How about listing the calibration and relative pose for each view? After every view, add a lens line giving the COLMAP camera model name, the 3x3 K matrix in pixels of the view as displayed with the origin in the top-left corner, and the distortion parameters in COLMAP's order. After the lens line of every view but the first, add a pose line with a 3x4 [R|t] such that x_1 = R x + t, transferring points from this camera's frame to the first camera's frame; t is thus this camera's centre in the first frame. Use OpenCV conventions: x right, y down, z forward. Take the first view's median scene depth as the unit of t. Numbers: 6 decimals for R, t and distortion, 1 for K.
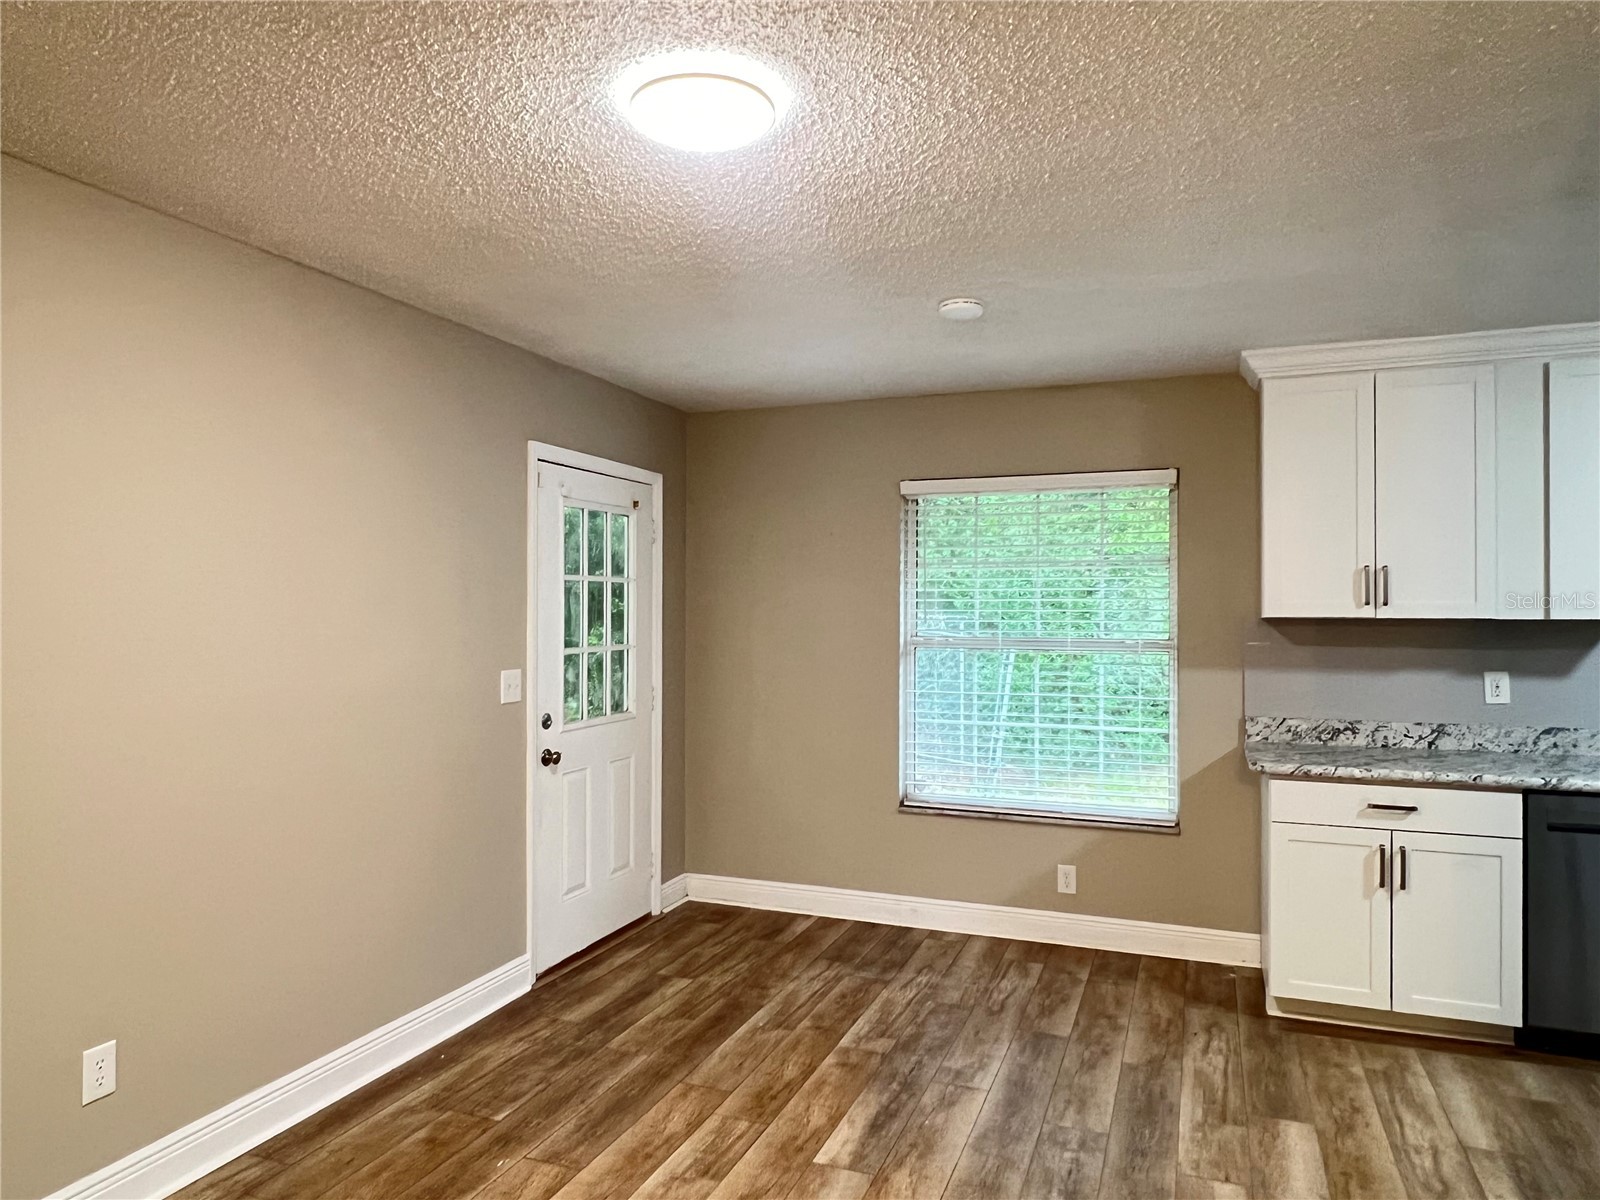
lens RADIAL K [[1040.1, 0, 792.9], [0, 1040.1, 605.5], [0, 0, 1]] dist [-0.000996, -0.000504]
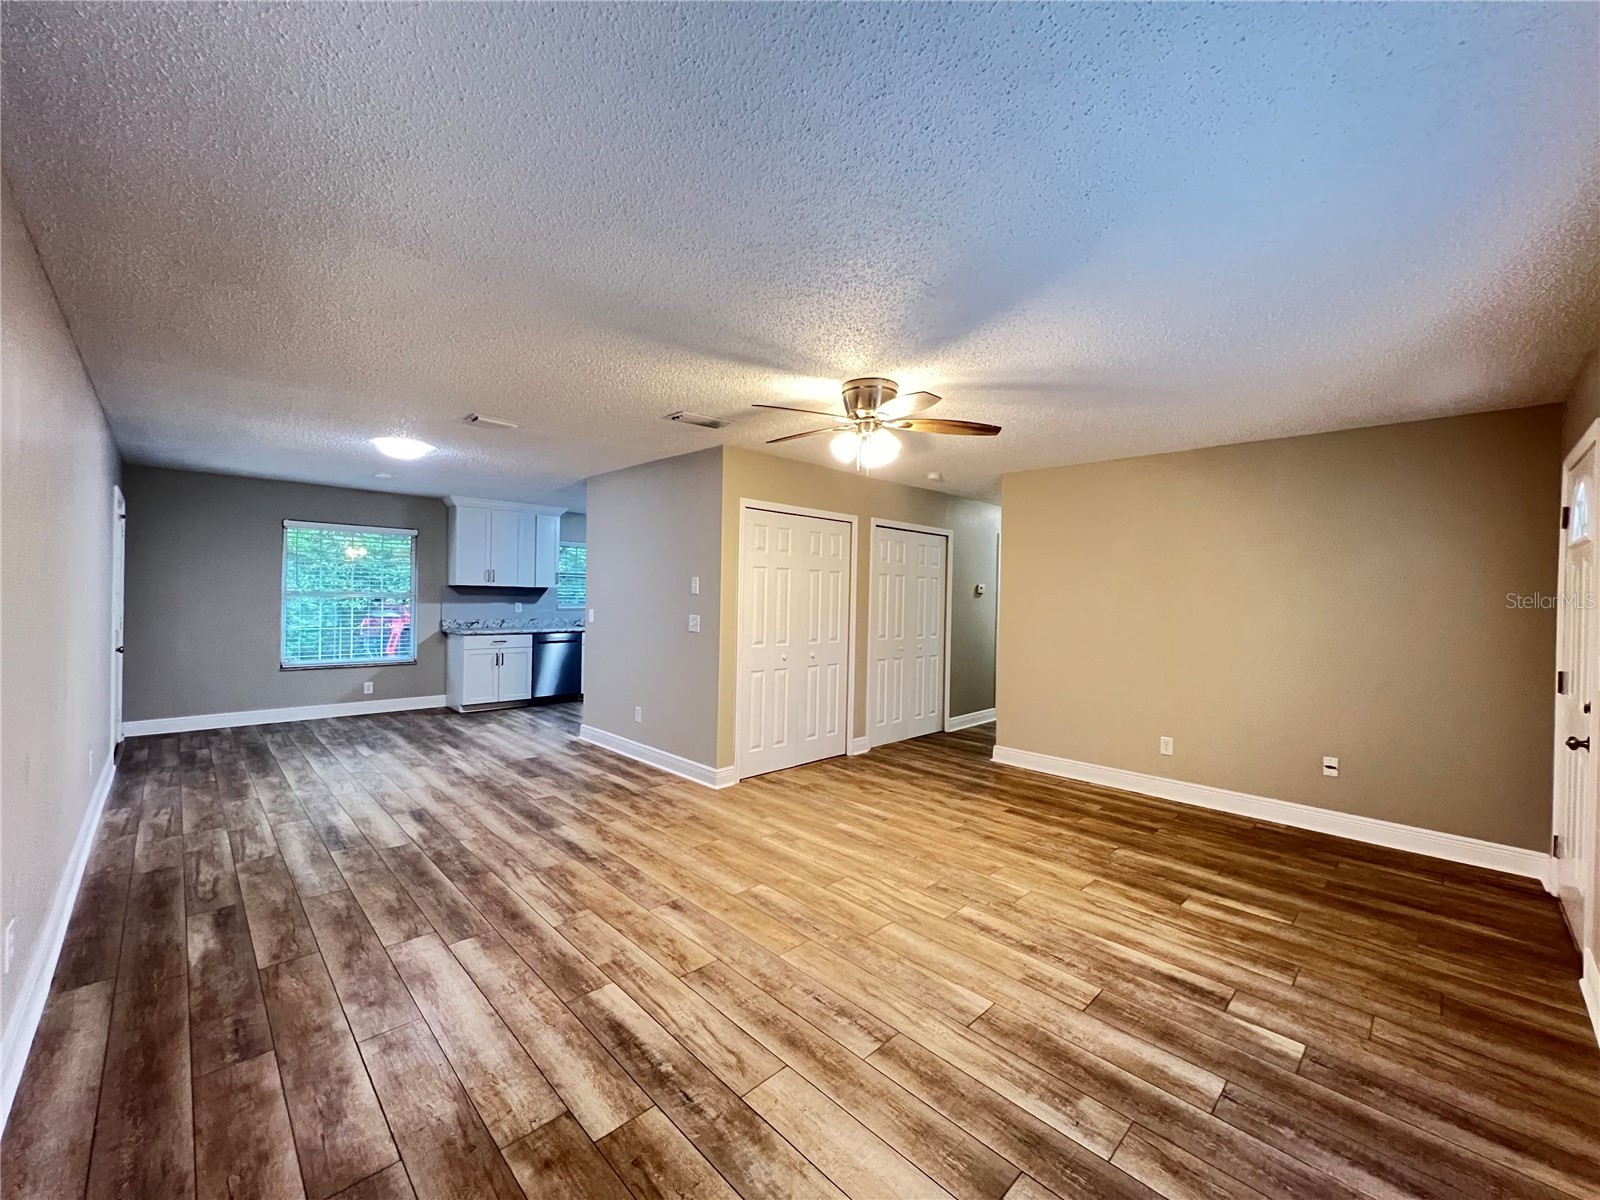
lens RADIAL K [[640.1, 0, 802.7], [0, 640.1, 604.5], [0, 0, 1]] dist [-0.001243, 0.000378]
pose [[0.404394, -0.005682, 0.914567, -0.854127], [-0.020798, 0.999665, 0.015407, 0.018771], [-0.914348, -0.025252, 0.404140, -0.682716]]
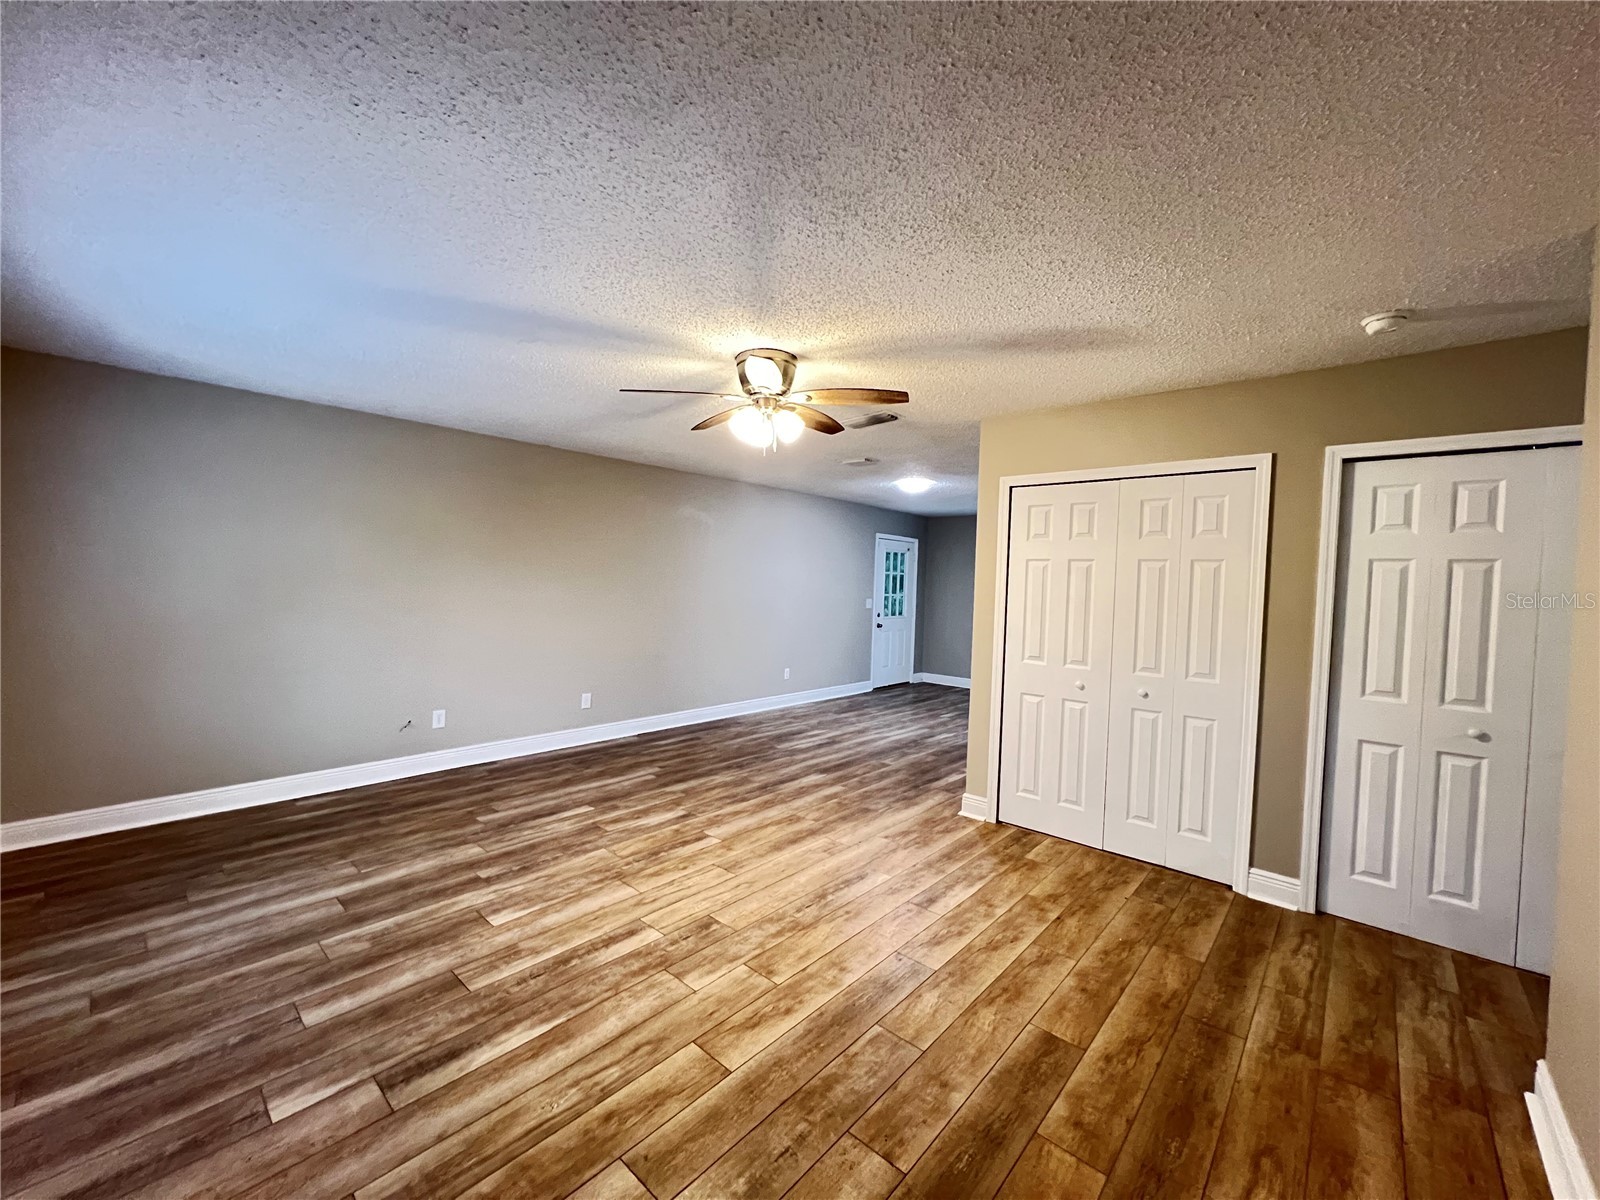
lens RADIAL K [[640.1, 0, 798.0], [0, 640.1, 601.4], [0, 0, 1]] dist [-0.001243, 0.000378]
pose [[0.937976, 0.038509, -0.344555, 0.252461], [-0.029781, 0.999088, 0.030592, 0.010438], [0.345419, -0.018433, 0.938268, -1.129550]]
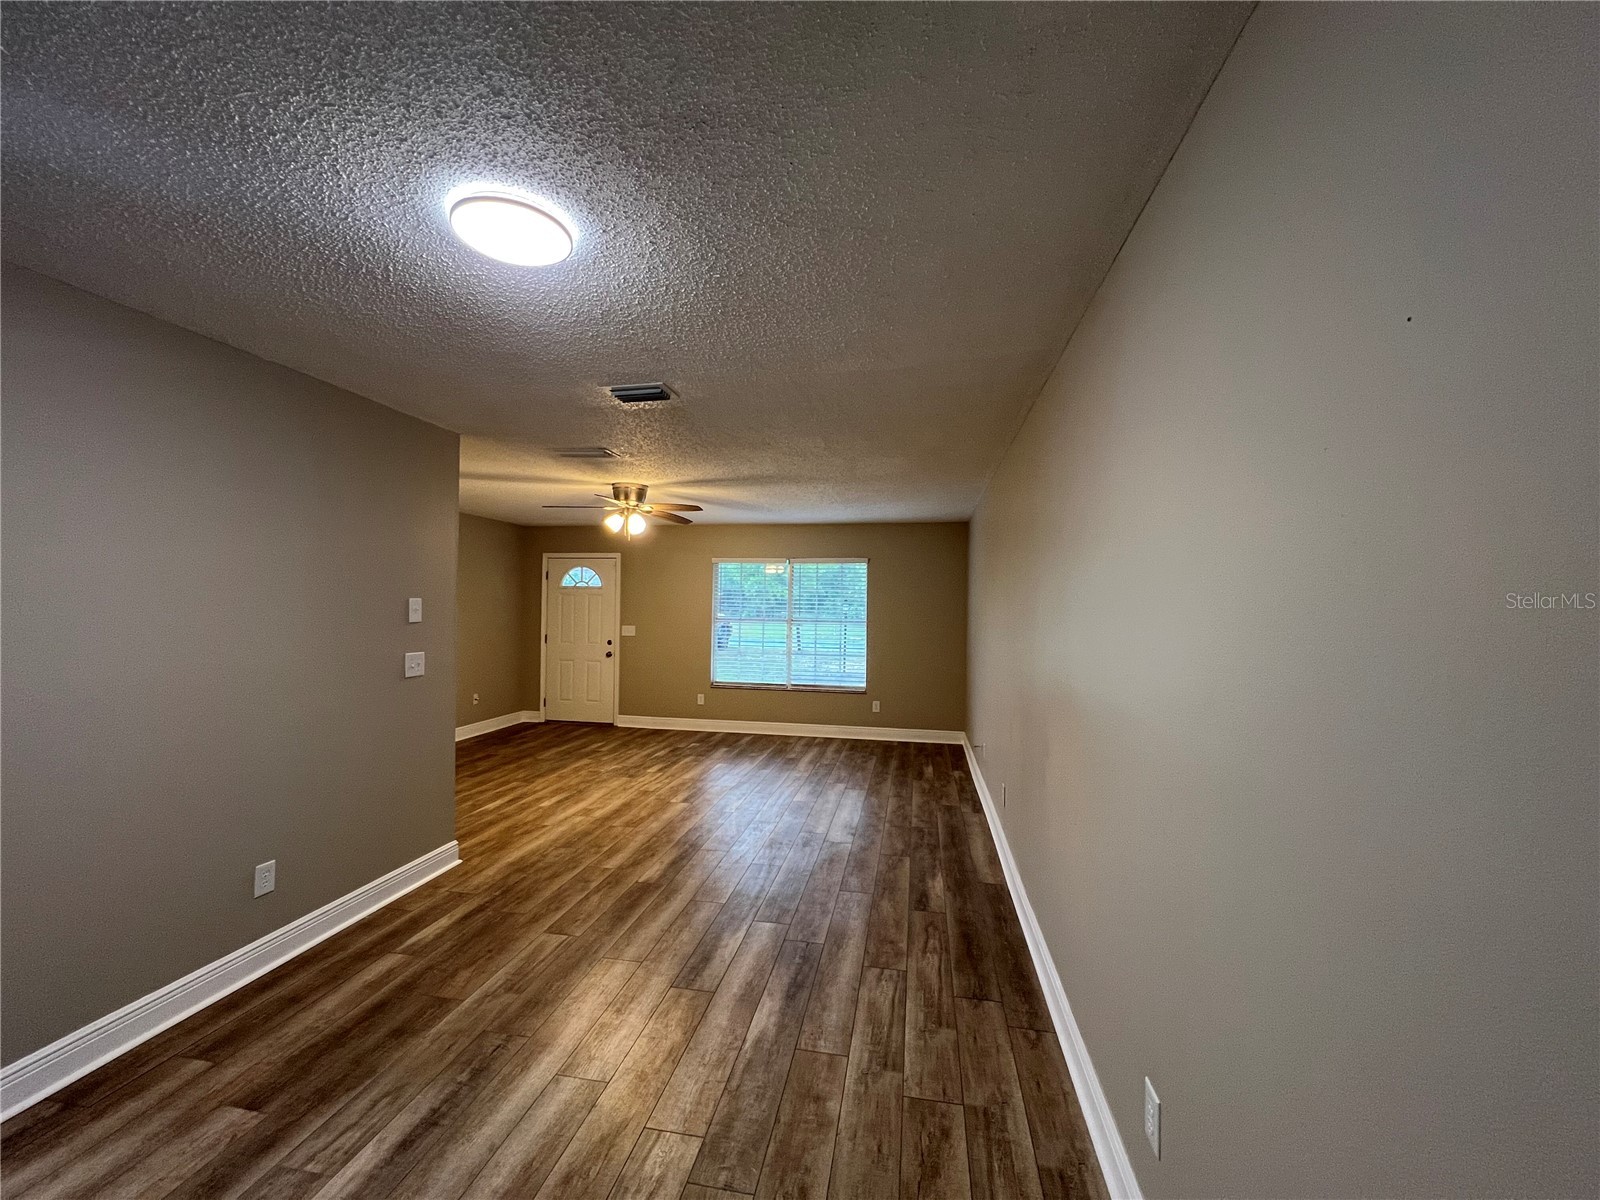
lens RADIAL K [[640.1, 0, 800.2], [0, 640.1, 599.0], [0, 0, 1]] dist [-0.001243, 0.000378]
pose [[-0.981035, -0.012893, -0.193403, -0.151163], [-0.010900, 0.999876, -0.011361, -0.005203], [0.193525, -0.009037, -0.981054, 0.958732]]
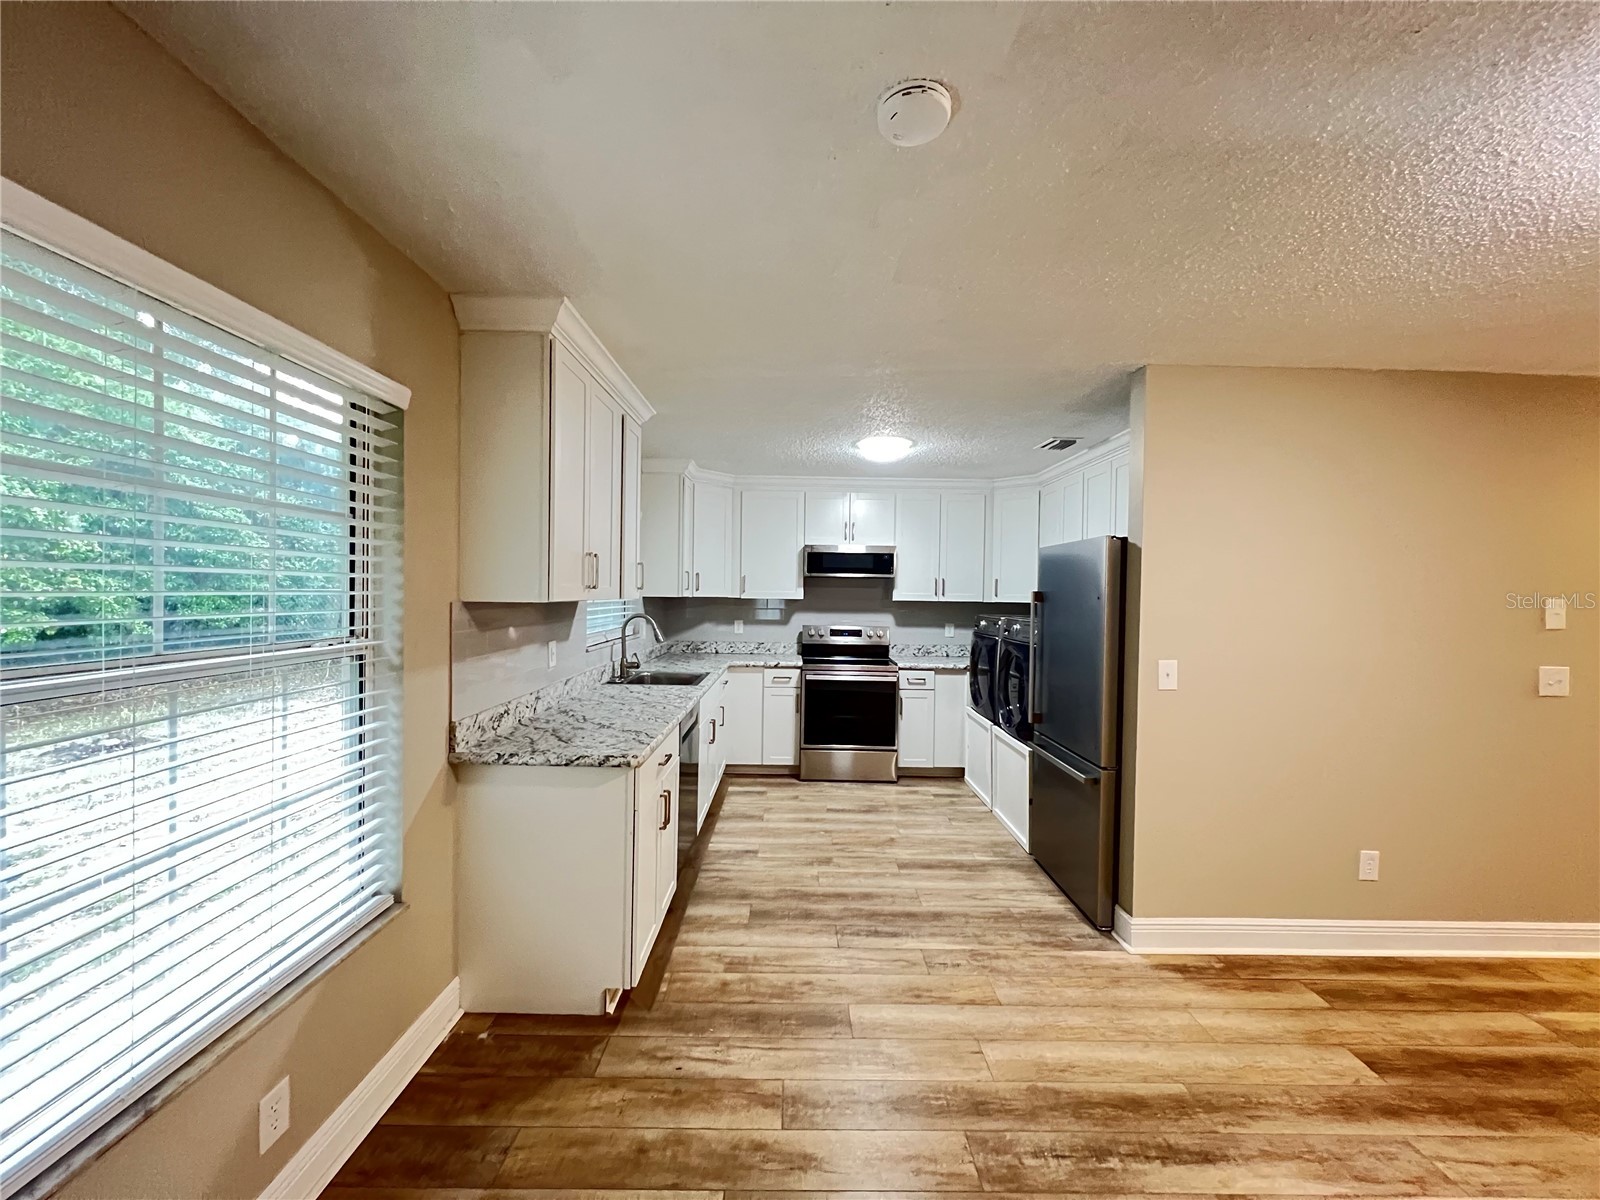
lens RADIAL K [[640.1, 0, 801.0], [0, 640.1, 598.5], [0, 0, 1]] dist [-0.001243, 0.000378]
pose [[-0.375505, -0.017275, 0.926659, -0.146000], [-0.020639, 0.999734, 0.010273, -0.001369], [-0.926591, -0.015268, -0.375762, 1.036703]]
